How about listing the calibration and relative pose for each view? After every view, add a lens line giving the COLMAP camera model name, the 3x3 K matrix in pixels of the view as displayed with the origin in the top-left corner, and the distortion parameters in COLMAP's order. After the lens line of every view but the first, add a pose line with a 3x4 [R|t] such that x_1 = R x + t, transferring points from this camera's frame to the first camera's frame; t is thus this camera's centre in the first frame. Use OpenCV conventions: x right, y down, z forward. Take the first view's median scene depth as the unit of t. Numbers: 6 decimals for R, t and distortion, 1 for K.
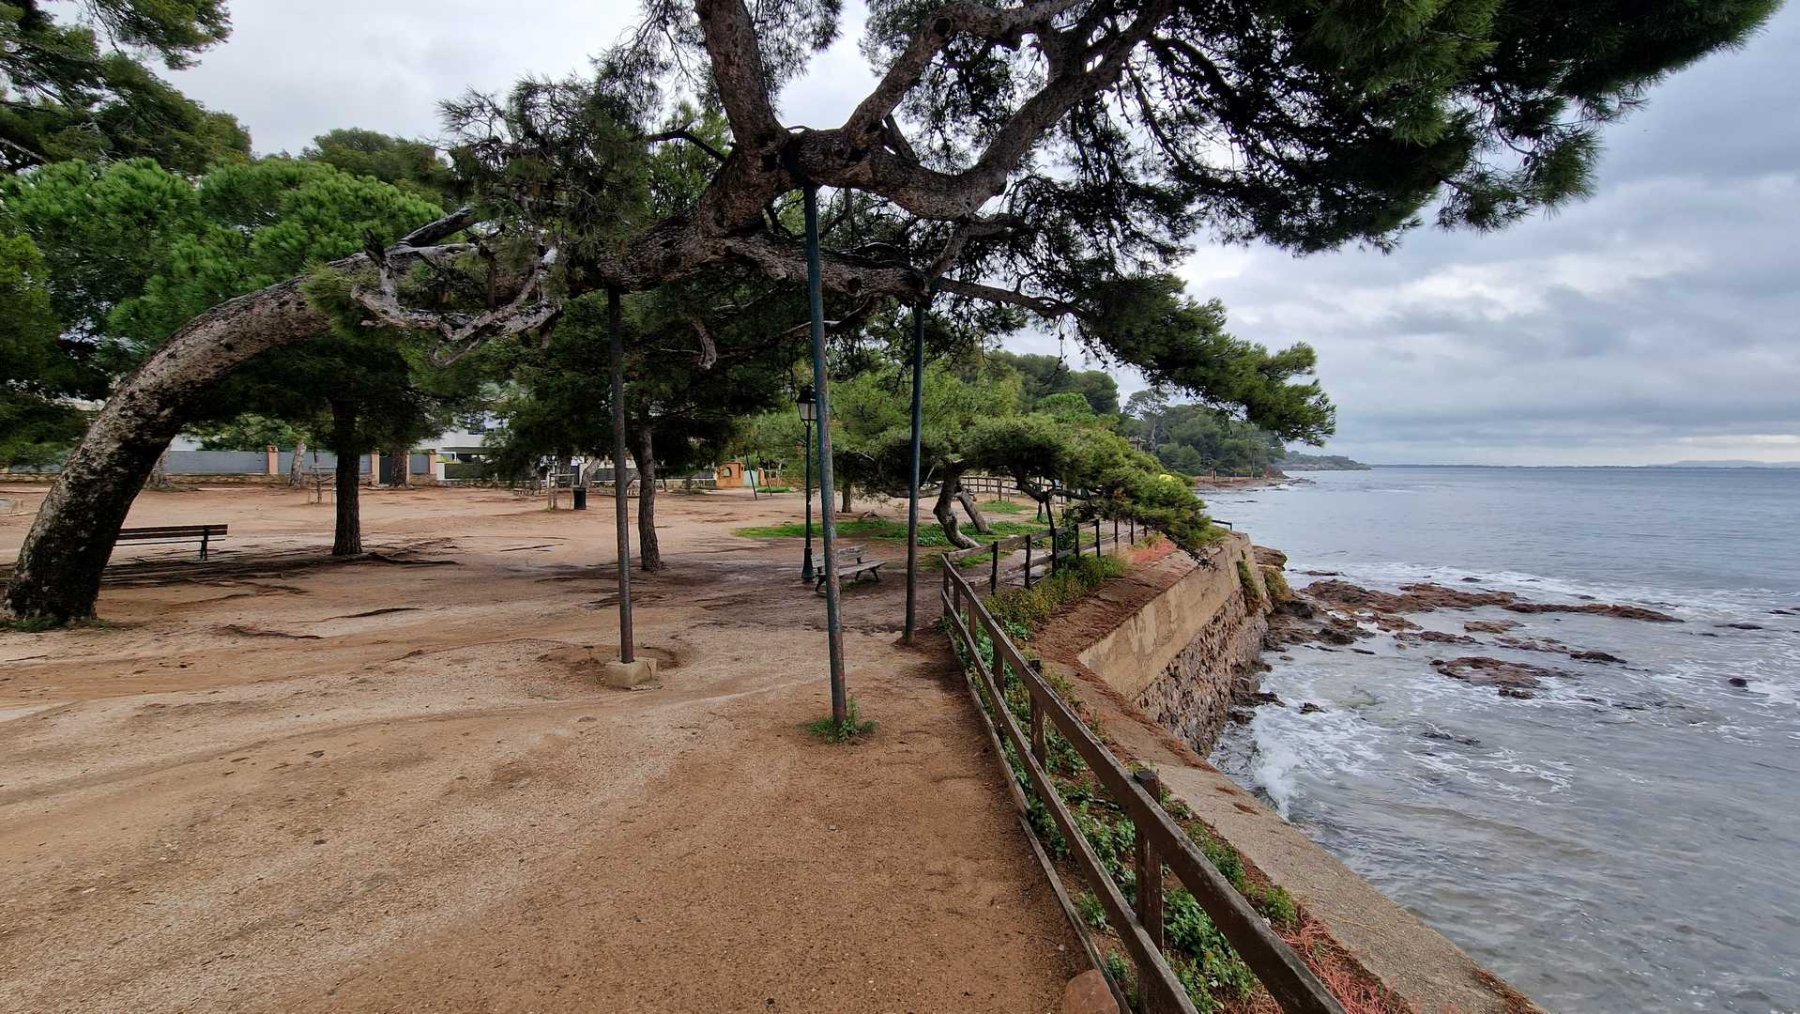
lens RADIAL K [[690.5, 0, 900.0], [0, 690.5, 507.0], [0, 0, 1]] dist [-0.000103, -0.000012]
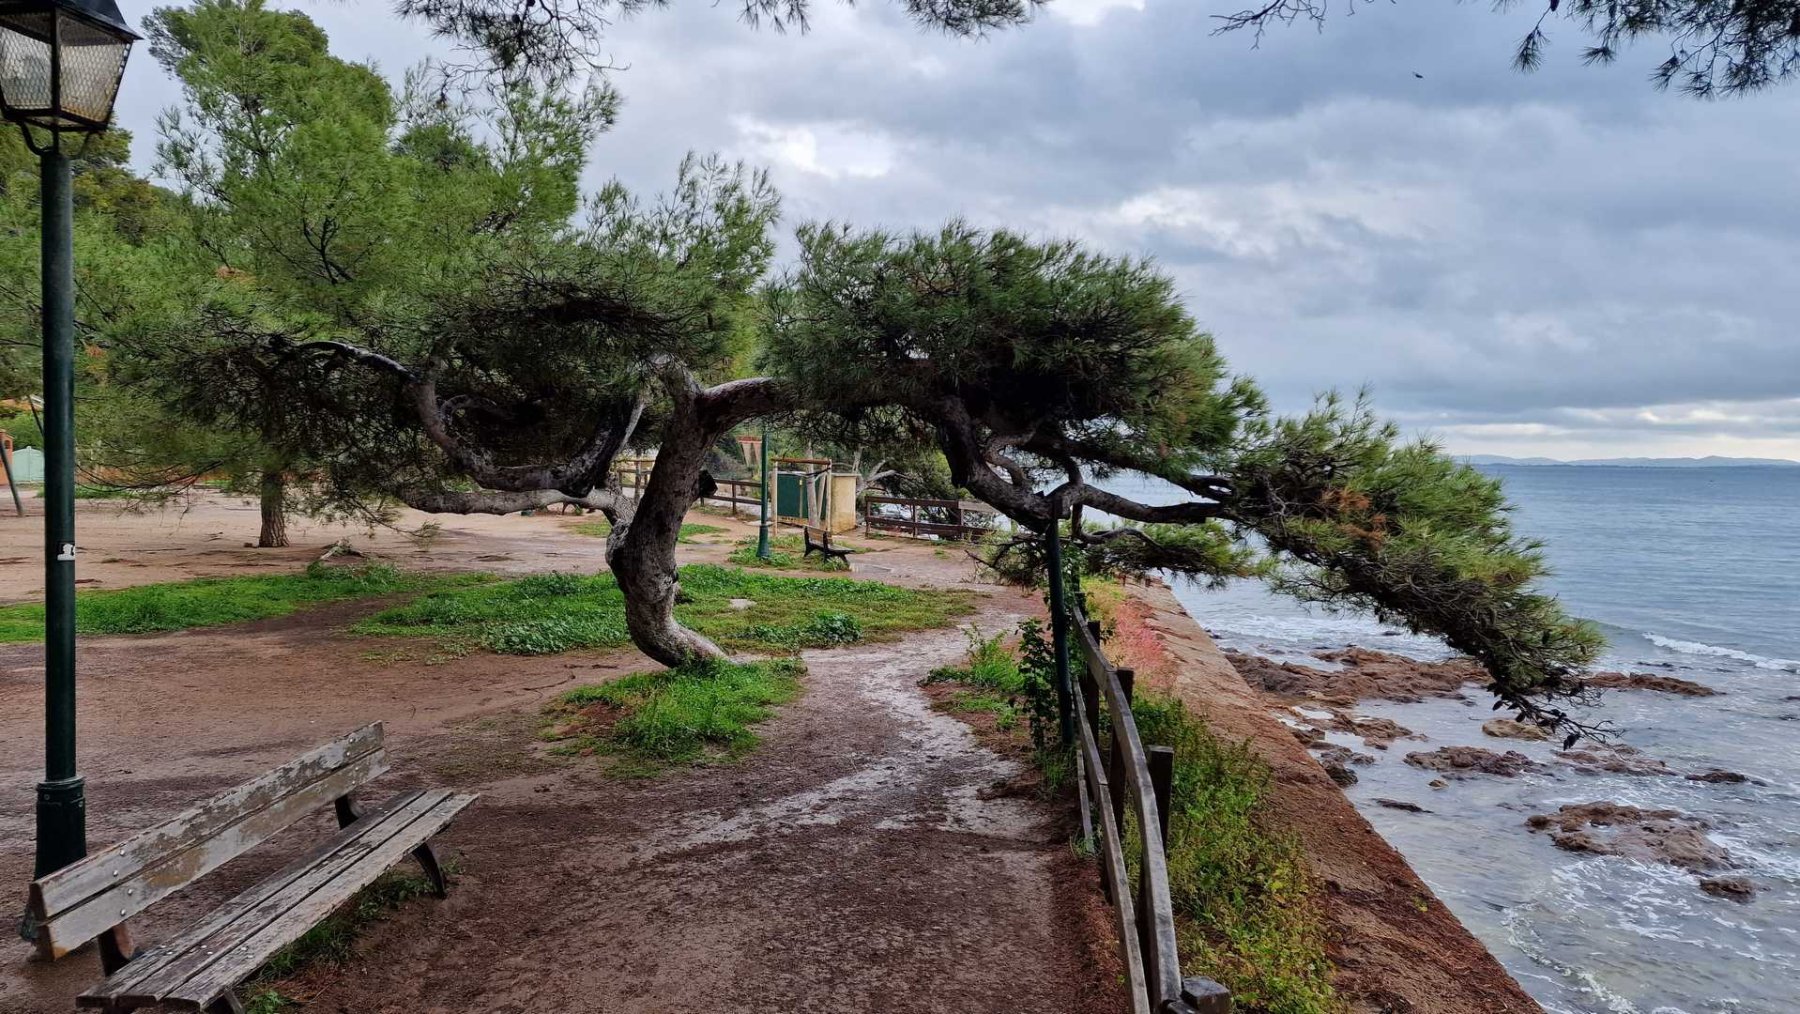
lens RADIAL K [[1260.1, 0, 900.0], [0, 1260.1, 507.0], [0, 0, 1]] dist [-0.000753, -0.000497]
pose [[0.927046, -0.005180, 0.374912, -0.018334], [0.008931, 0.999926, -0.008269, -0.006665], [-0.374842, 0.011015, 0.927023, 0.237286]]
